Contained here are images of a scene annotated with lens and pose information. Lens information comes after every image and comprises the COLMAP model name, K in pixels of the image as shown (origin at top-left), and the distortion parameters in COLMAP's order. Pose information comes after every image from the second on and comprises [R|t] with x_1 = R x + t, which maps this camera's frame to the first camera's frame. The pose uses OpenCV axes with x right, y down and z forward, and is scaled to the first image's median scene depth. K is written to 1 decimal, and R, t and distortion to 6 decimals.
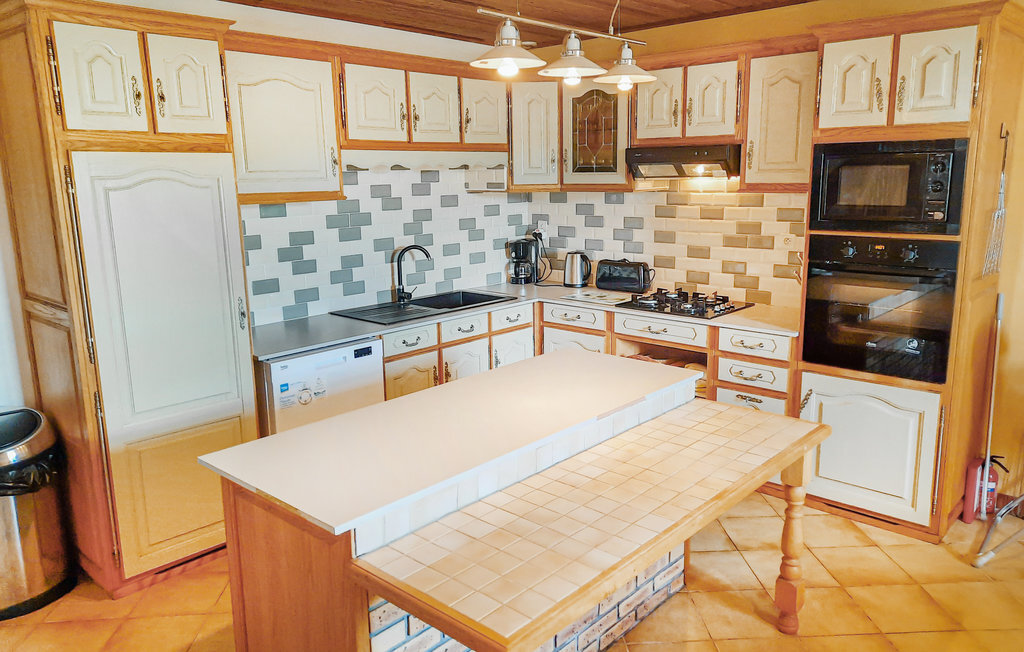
lens RADIAL K [[746.2, 0, 512.0], [0, 746.2, 326.0], [0, 0, 1]] dist [0.004279, 0.003742]
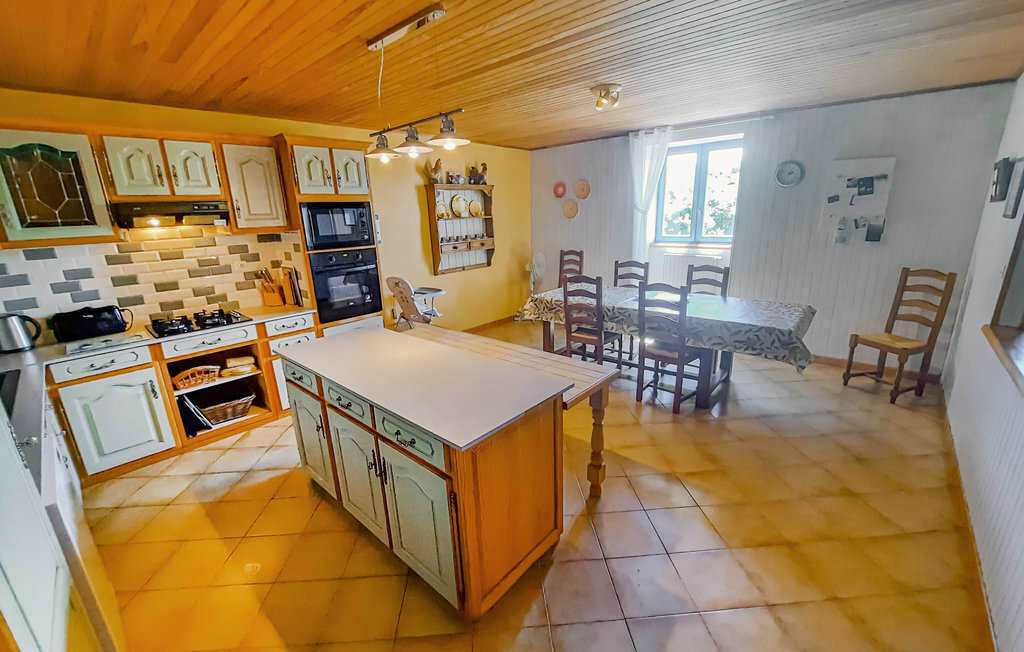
lens RADIAL K [[414.0, 0, 500.1], [0, 414.0, 331.0], [0, 0, 1]] dist [-0.021033, -0.000257]
pose [[-0.001040, -0.260547, 0.965461, -0.471194], [0.233938, 0.938608, 0.253552, -0.072104], [-0.972251, 0.226122, 0.059976, 0.421511]]
